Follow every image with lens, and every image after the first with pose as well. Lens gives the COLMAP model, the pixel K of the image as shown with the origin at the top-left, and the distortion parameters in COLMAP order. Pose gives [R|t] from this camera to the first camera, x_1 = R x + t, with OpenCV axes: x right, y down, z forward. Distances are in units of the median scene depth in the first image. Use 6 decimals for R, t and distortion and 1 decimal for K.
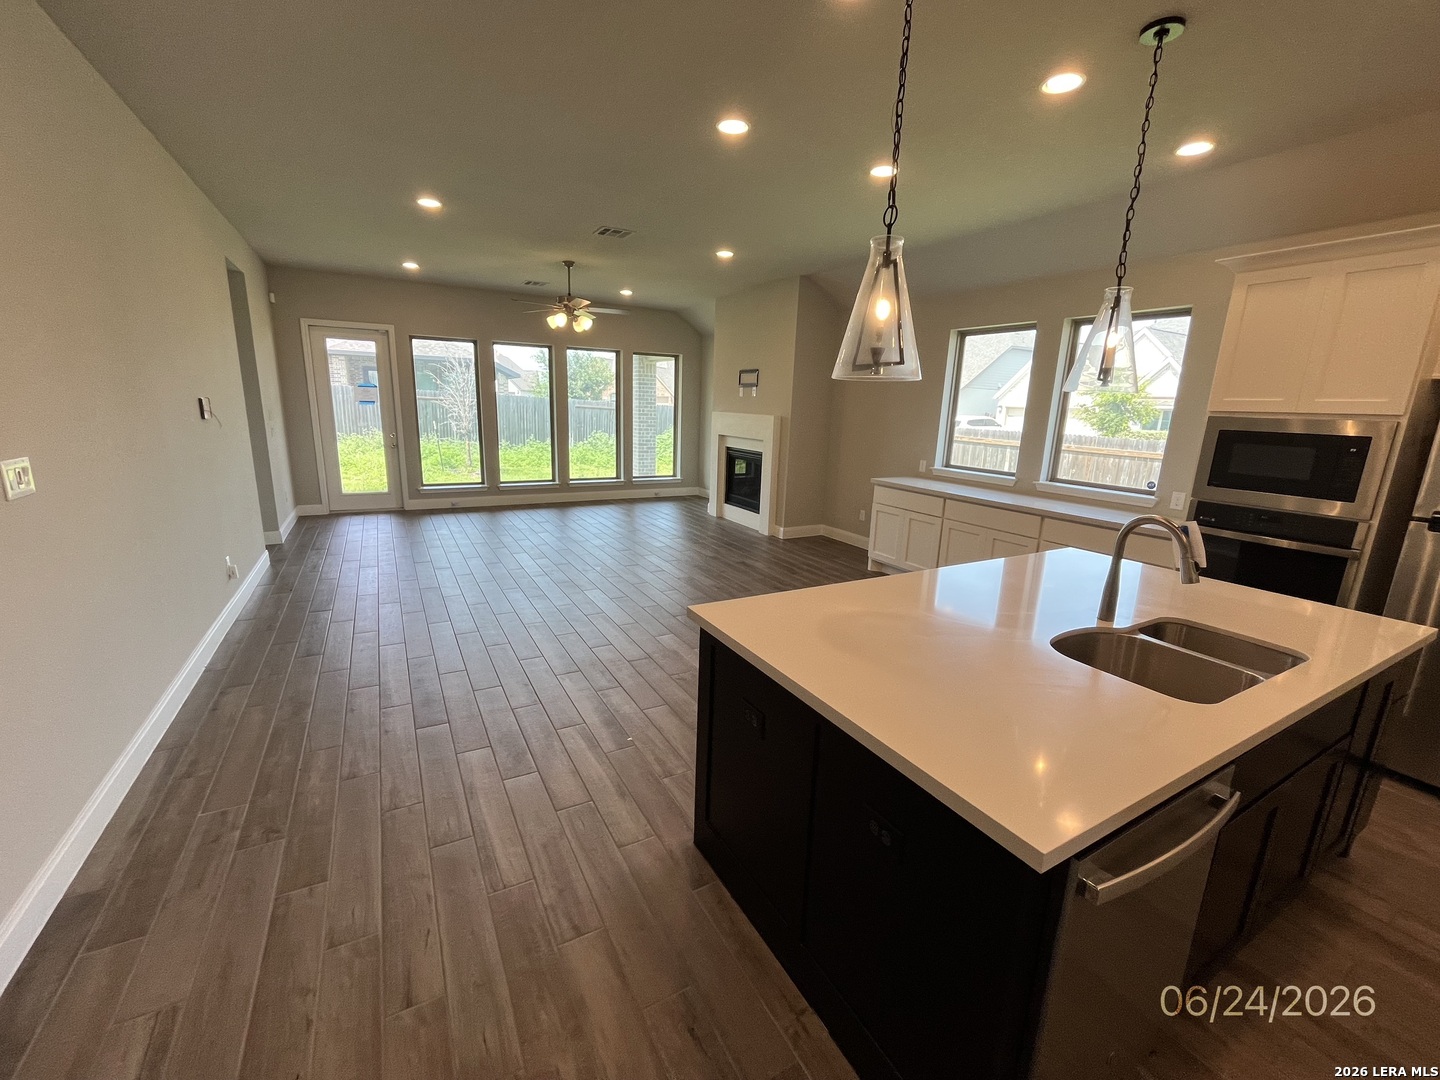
lens RADIAL K [[597.4, 0, 721.1], [0, 597.4, 540.4], [0, 0, 1]] dist [-0.006237, 0.000438]
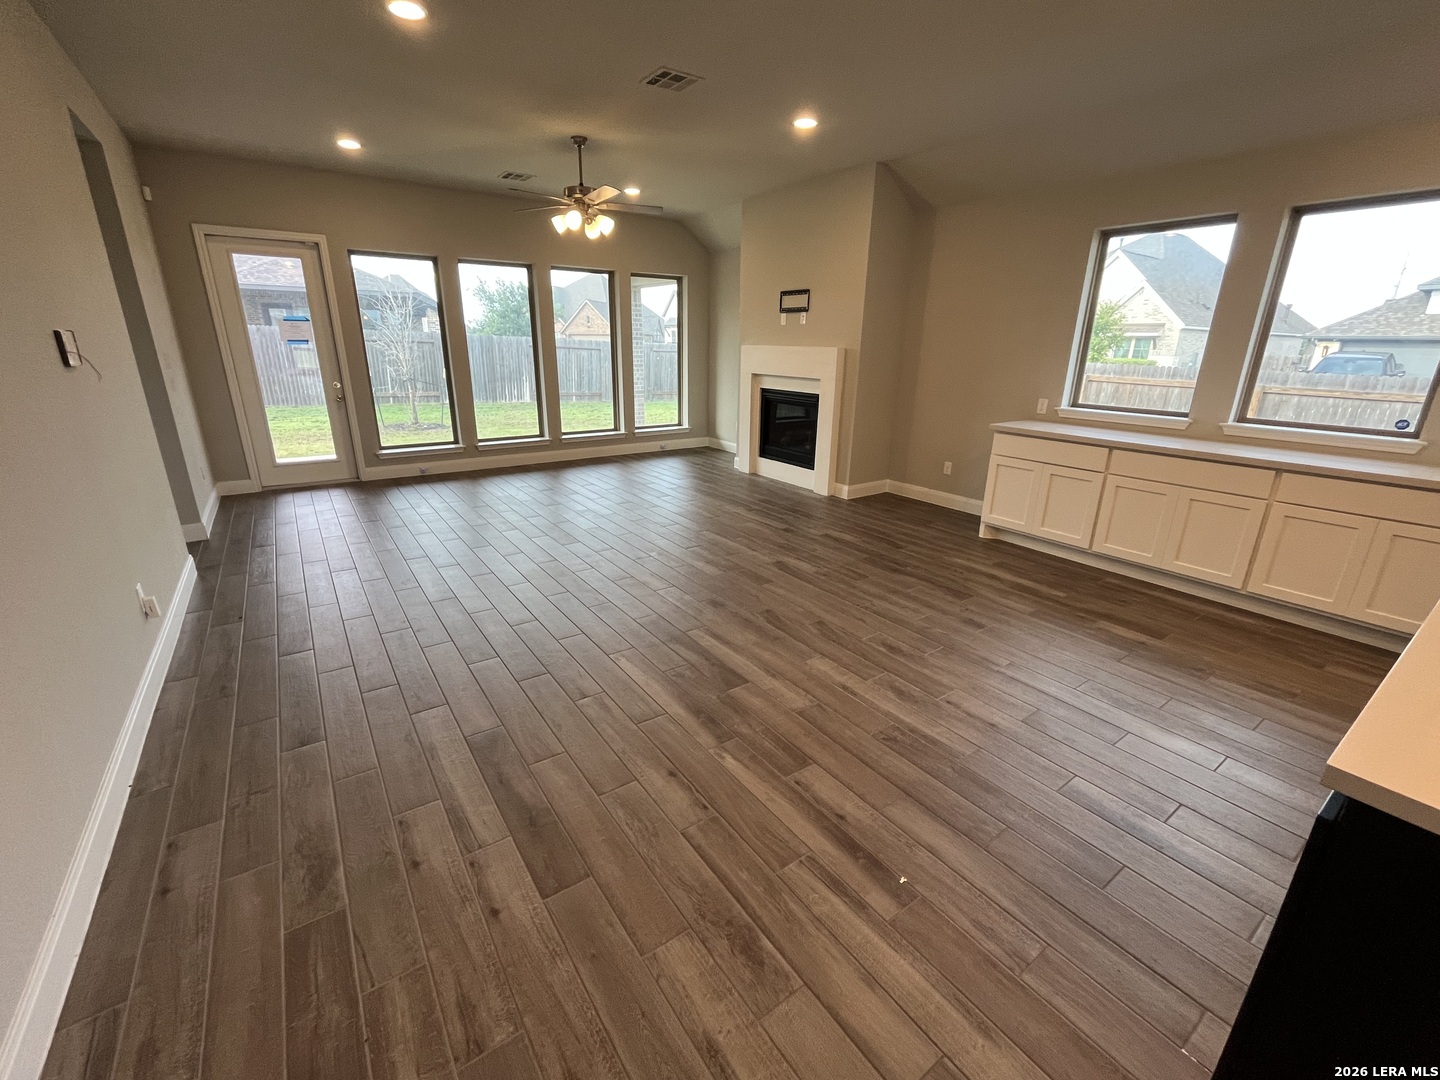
lens RADIAL K [[597.4, 0, 716.2], [0, 597.4, 542.5], [0, 0, 1]] dist [-0.006237, 0.000438]
pose [[0.994389, -0.051587, 0.092351, -0.189350], [0.042056, 0.993862, 0.102324, -0.042094], [-0.097063, -0.097866, 0.990455, 0.219018]]
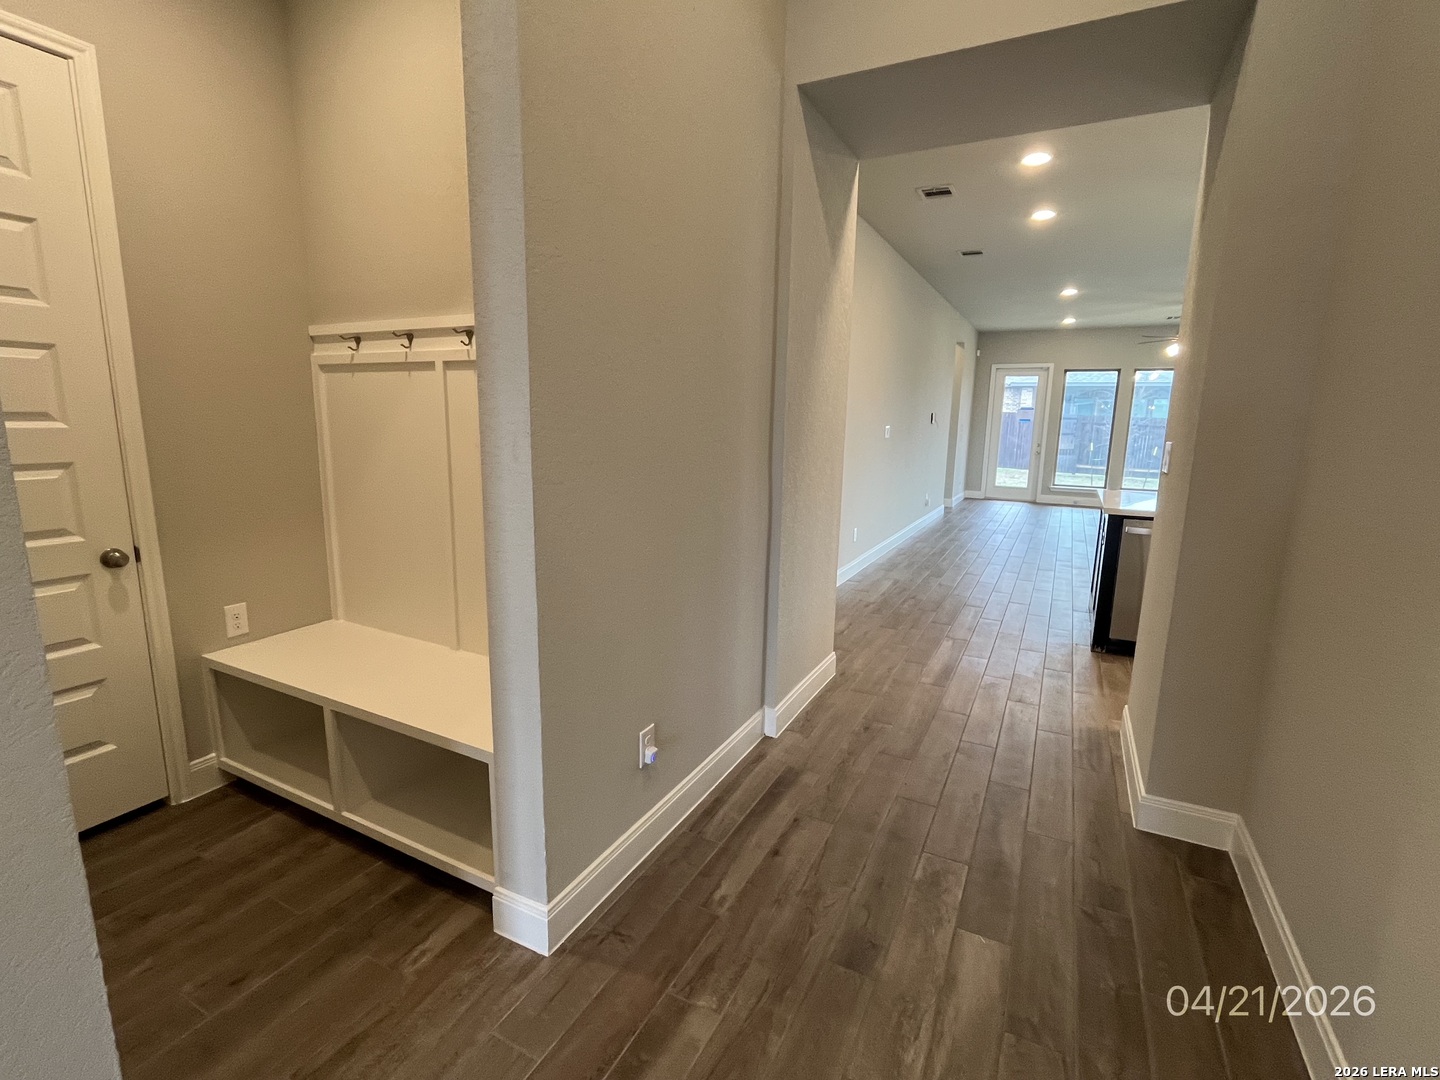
lens RADIAL K [[663.5, 0, 712.7], [0, 663.5, 534.9], [0, 0, 1]] dist [-0.014866, 0.000232]
pose [[0.539887, 0.125932, -0.832264, 0.411718], [-0.189744, 0.981504, 0.025428, 0.161377], [0.820073, 0.144188, 0.553796, -0.509563]]
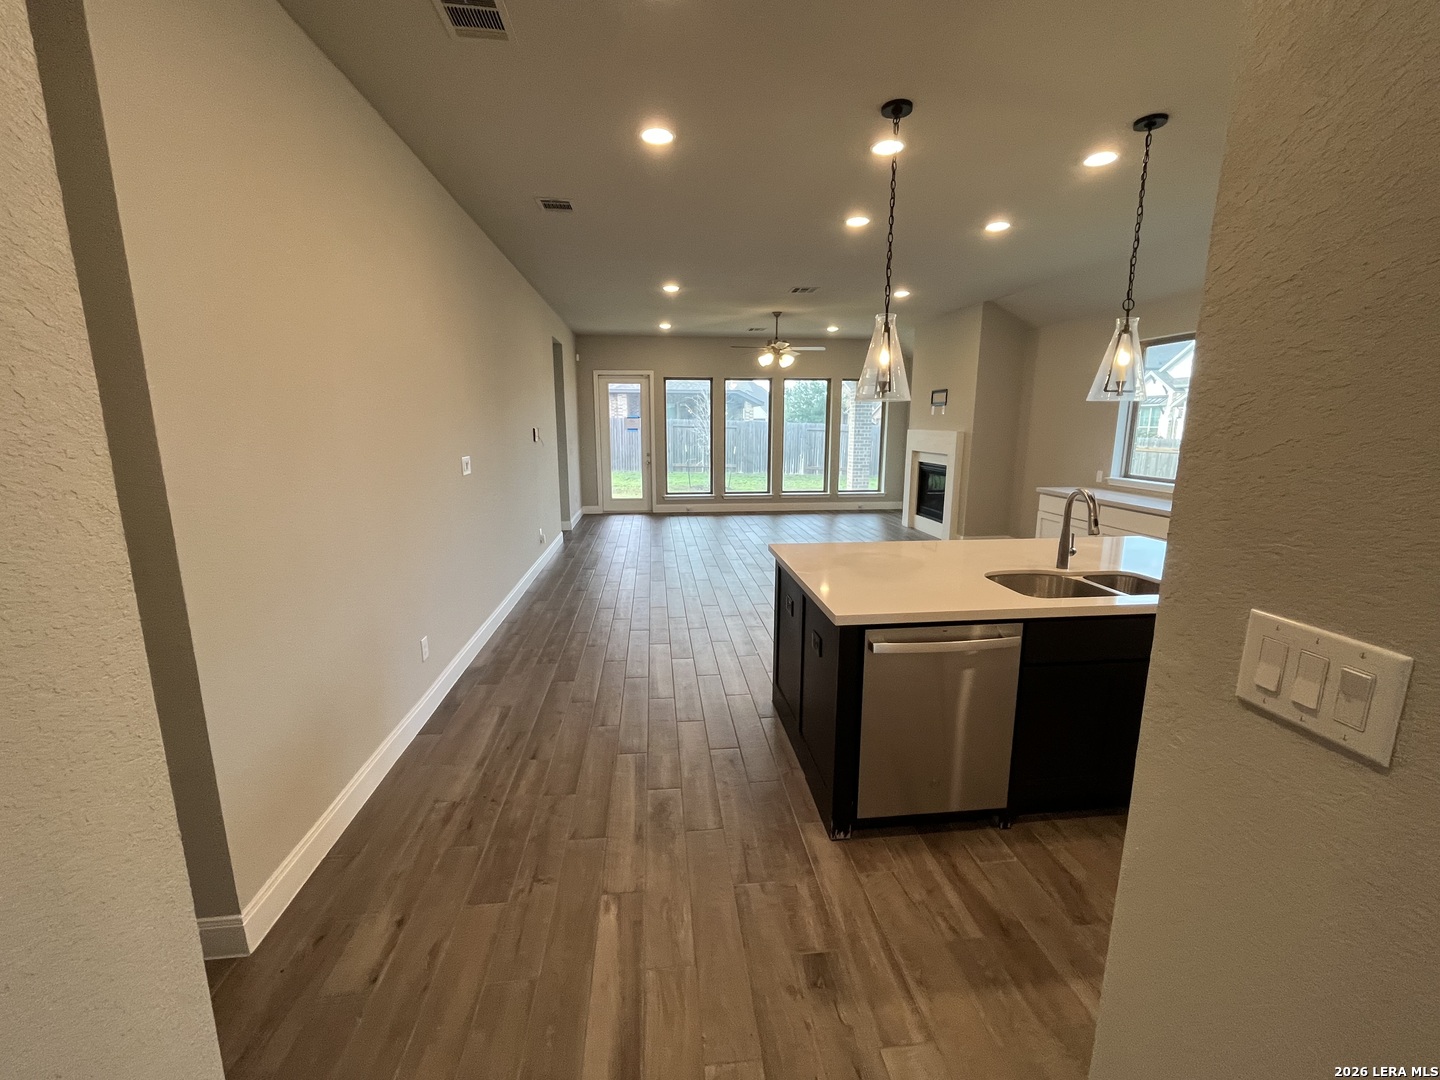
lens RADIAL K [[597.4, 0, 715.8], [0, 597.4, 542.2], [0, 0, 1]] dist [-0.006237, 0.000438]
pose [[0.917969, 0.045892, -0.393988, 0.143810], [-0.059846, 0.997938, -0.023196, 0.048263], [0.392111, 0.044871, 0.918823, -0.176189]]
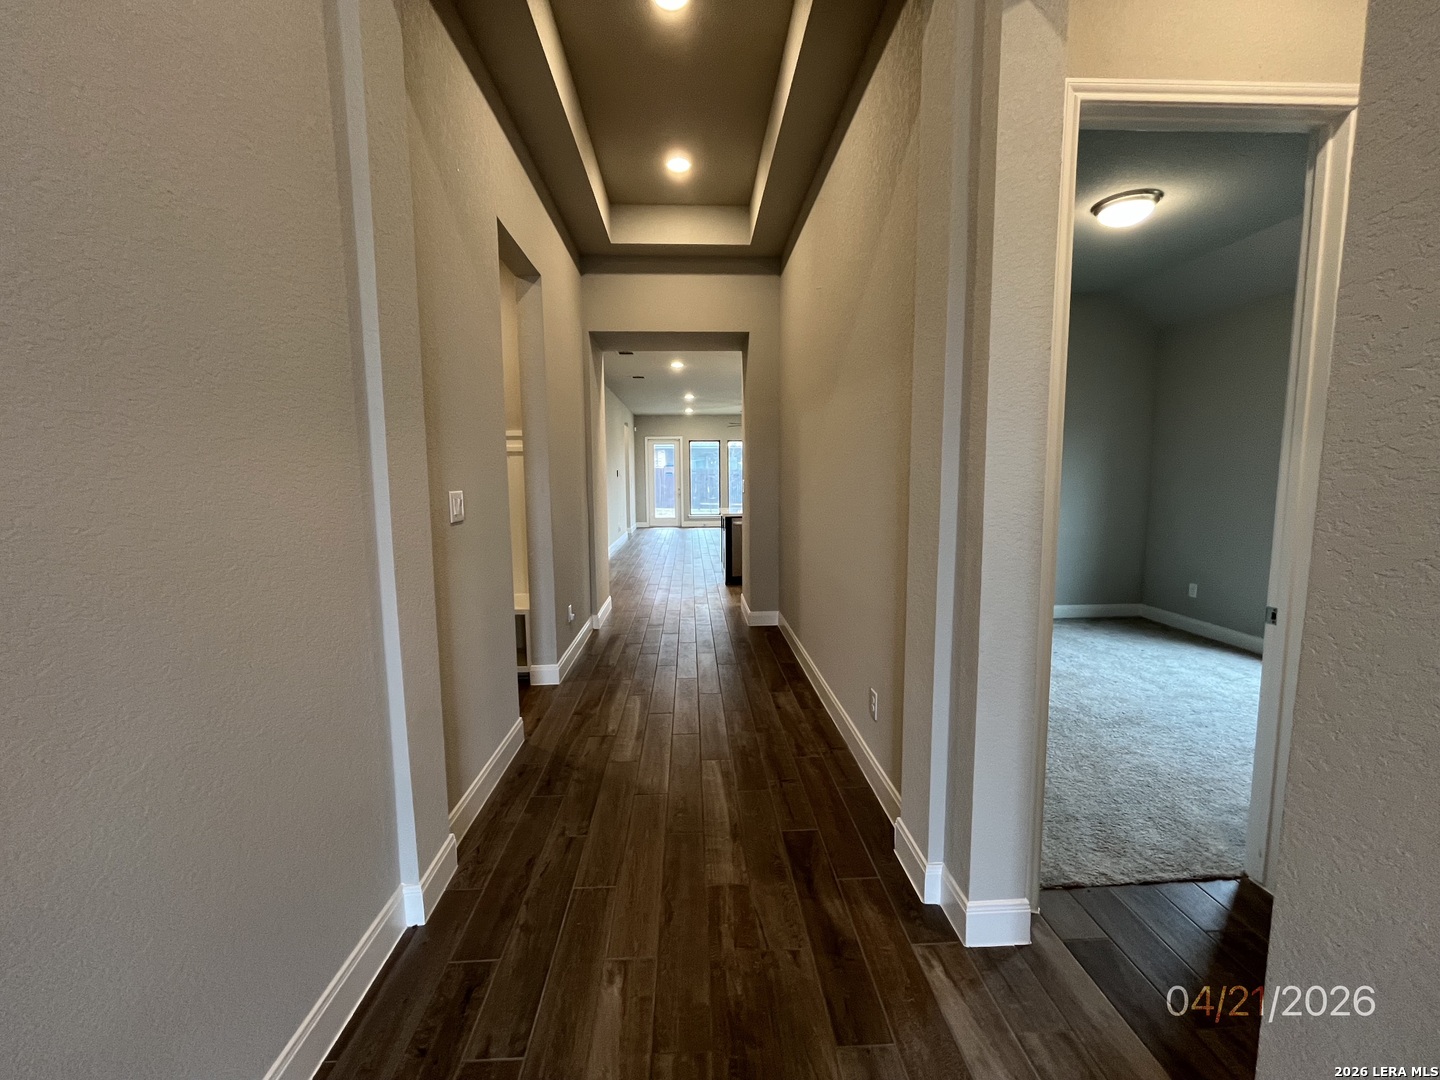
lens RADIAL K [[597.4, 0, 723.6], [0, 597.4, 536.5], [0, 0, 1]] dist [-0.006237, 0.000438]
pose [[0.898535, 0.004231, -0.438881, 0.628174], [-0.060326, 0.991654, -0.113946, 0.271145], [0.434736, 0.128860, 0.891291, -0.948872]]
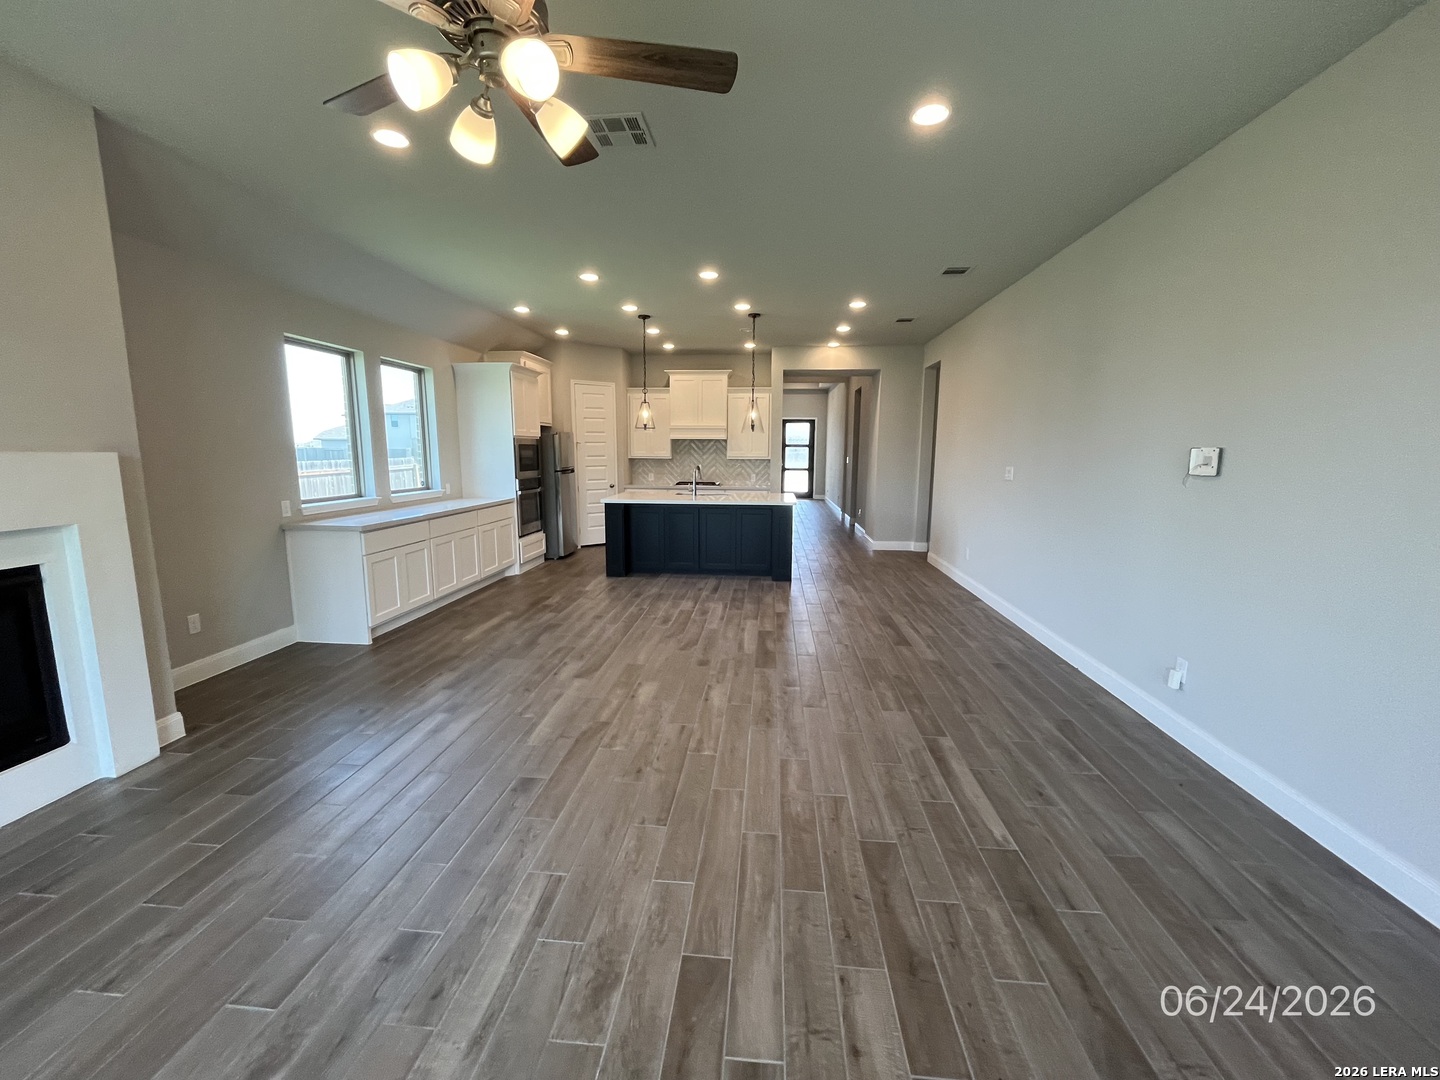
lens RADIAL K [[597.4, 0, 719.5], [0, 597.4, 539.5], [0, 0, 1]] dist [-0.006237, 0.000438]
pose [[-0.829491, -0.118489, 0.545807, -0.520221], [0.093996, 0.933684, 0.345542, -0.295993], [-0.550554, 0.337928, -0.763345, 1.287719]]
